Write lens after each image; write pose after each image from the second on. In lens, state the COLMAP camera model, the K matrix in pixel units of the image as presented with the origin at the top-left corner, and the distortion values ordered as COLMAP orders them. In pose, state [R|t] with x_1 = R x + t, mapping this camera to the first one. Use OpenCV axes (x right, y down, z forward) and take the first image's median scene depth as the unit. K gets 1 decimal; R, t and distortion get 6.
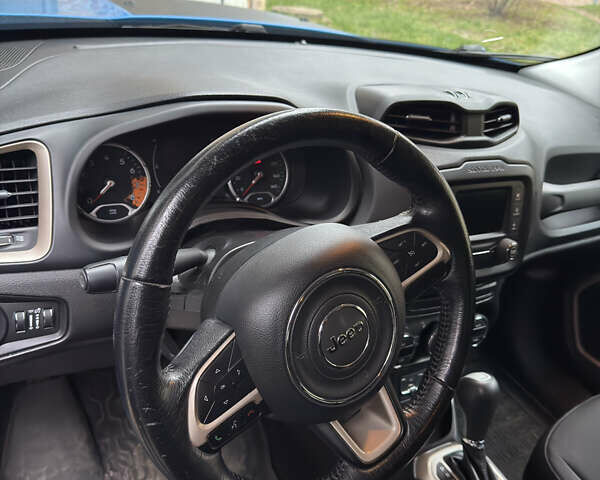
lens RADIAL K [[558.5, 0, 300.1], [0, 558.5, 227.4], [0, 0, 1]] dist [-0.012739, -0.003327]
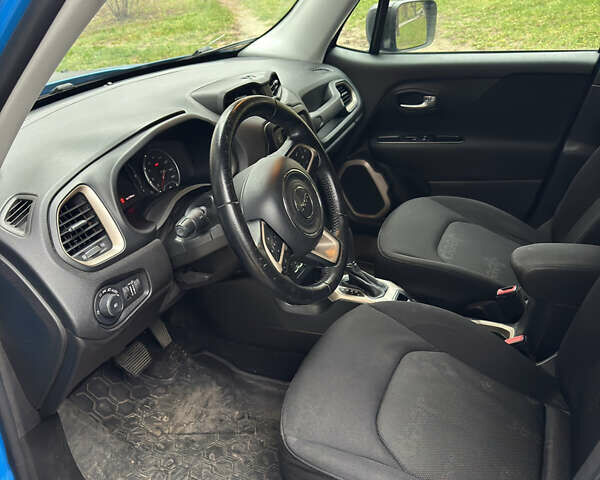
lens RADIAL K [[558.5, 0, 300.1], [0, 558.5, 227.4], [0, 0, 1]] dist [-0.012739, -0.003327]
pose [[0.776103, -0.438314, 0.453371, -0.481111], [0.439890, 0.891436, 0.108806, 0.031615], [-0.451842, 0.114989, 0.884656, -0.400081]]
